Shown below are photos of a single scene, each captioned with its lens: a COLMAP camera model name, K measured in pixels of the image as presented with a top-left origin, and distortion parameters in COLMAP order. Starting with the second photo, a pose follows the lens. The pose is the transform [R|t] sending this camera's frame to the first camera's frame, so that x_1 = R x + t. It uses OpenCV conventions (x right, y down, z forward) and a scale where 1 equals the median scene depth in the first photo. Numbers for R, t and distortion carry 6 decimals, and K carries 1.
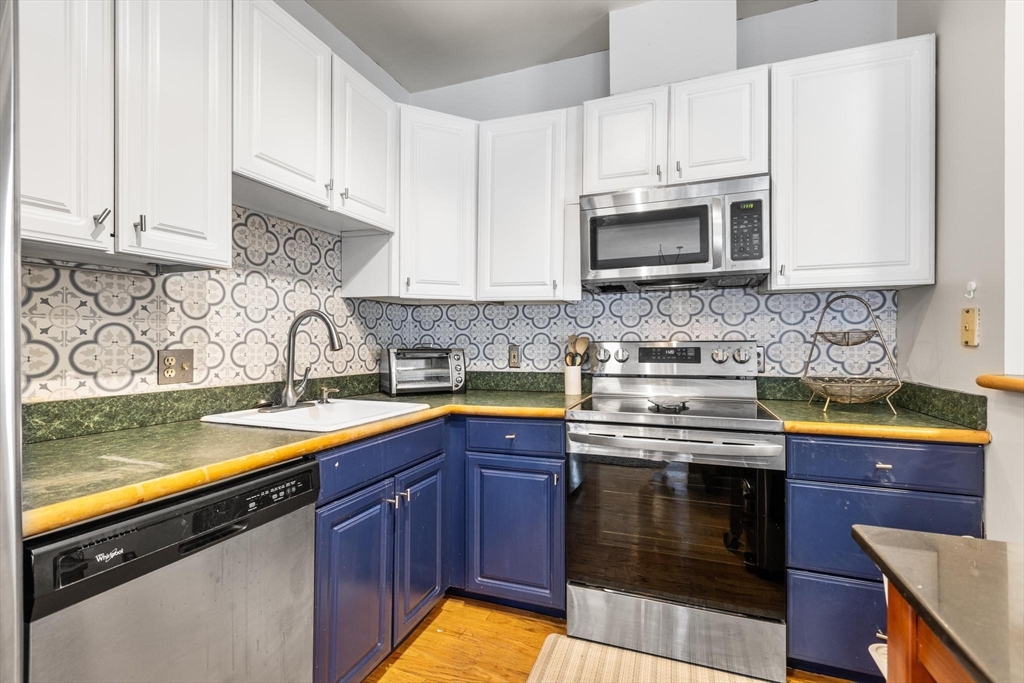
lens RADIAL K [[465.6, 0, 512.5], [0, 465.6, 339.4], [0, 0, 1]] dist [0.007785, -0.000268]
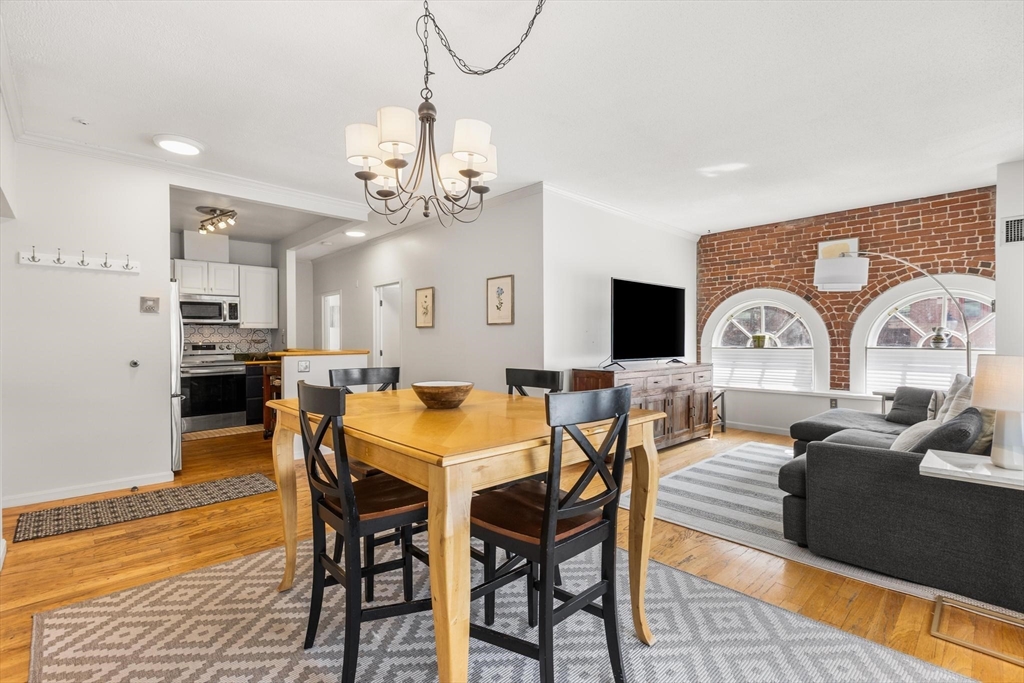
lens RADIAL K [[465.6, 0, 509.6], [0, 465.6, 340.5], [0, 0, 1]] dist [0.007785, -0.000268]
pose [[0.439315, -0.004028, 0.898324, -1.729166], [0.002905, 0.999991, 0.003063, -0.015810], [-0.898328, 0.001264, 0.439323, -2.399396]]
